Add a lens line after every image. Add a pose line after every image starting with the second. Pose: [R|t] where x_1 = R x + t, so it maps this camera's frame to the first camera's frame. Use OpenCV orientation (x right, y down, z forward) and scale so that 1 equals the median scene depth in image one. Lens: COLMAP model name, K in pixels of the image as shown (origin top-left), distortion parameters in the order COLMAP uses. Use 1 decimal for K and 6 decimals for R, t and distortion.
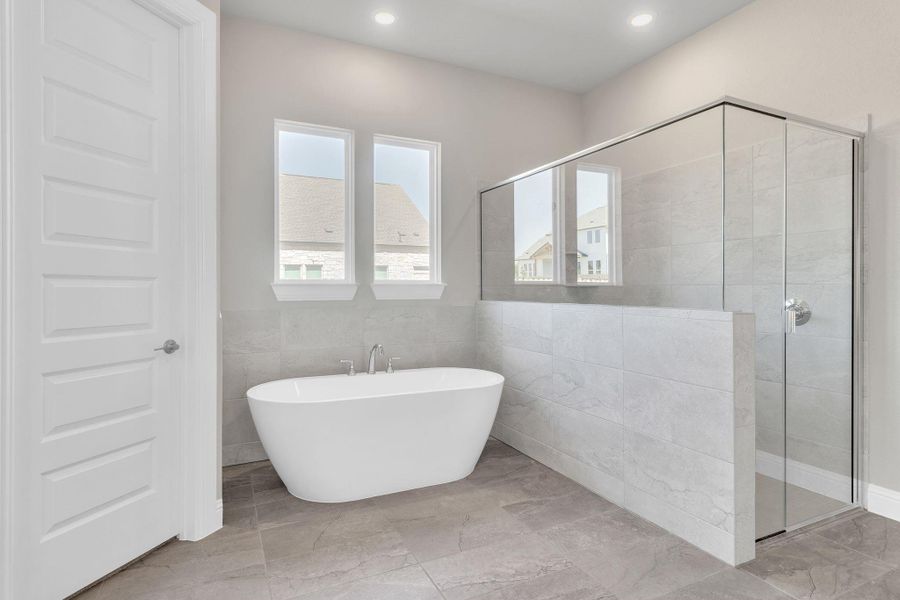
lens RADIAL K [[458.8, 0, 438.8], [0, 458.8, 287.2], [0, 0, 1]] dist [0.000490, 0.000206]
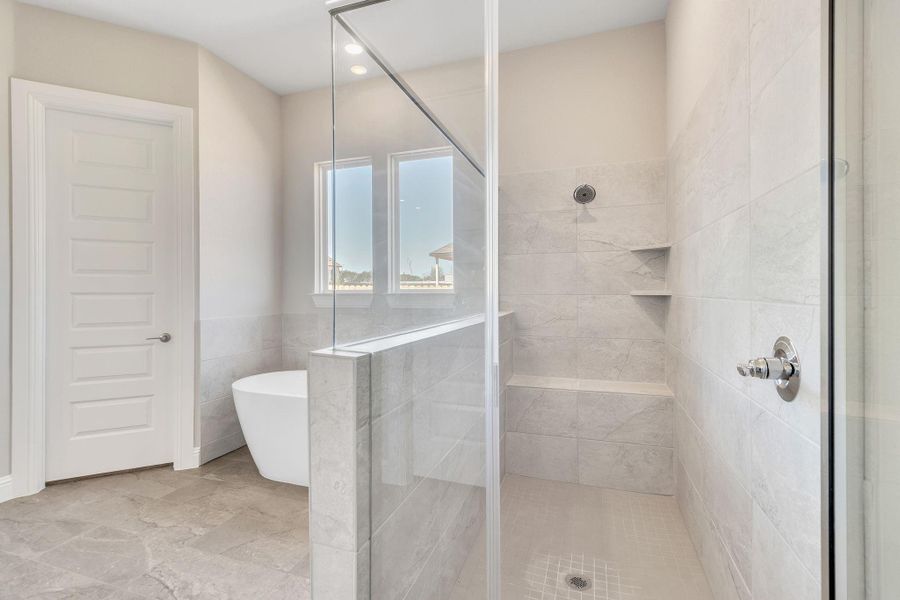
lens RADIAL K [[412.2, 0, 451.0], [0, 412.2, 287.1], [0, 0, 1]] dist [0.000453, 0.000034]
pose [[0.726241, -0.005982, -0.687414, 1.072726], [0.005837, 0.999980, -0.002535, -0.029948], [0.687415, -0.002171, 0.726261, 0.671947]]
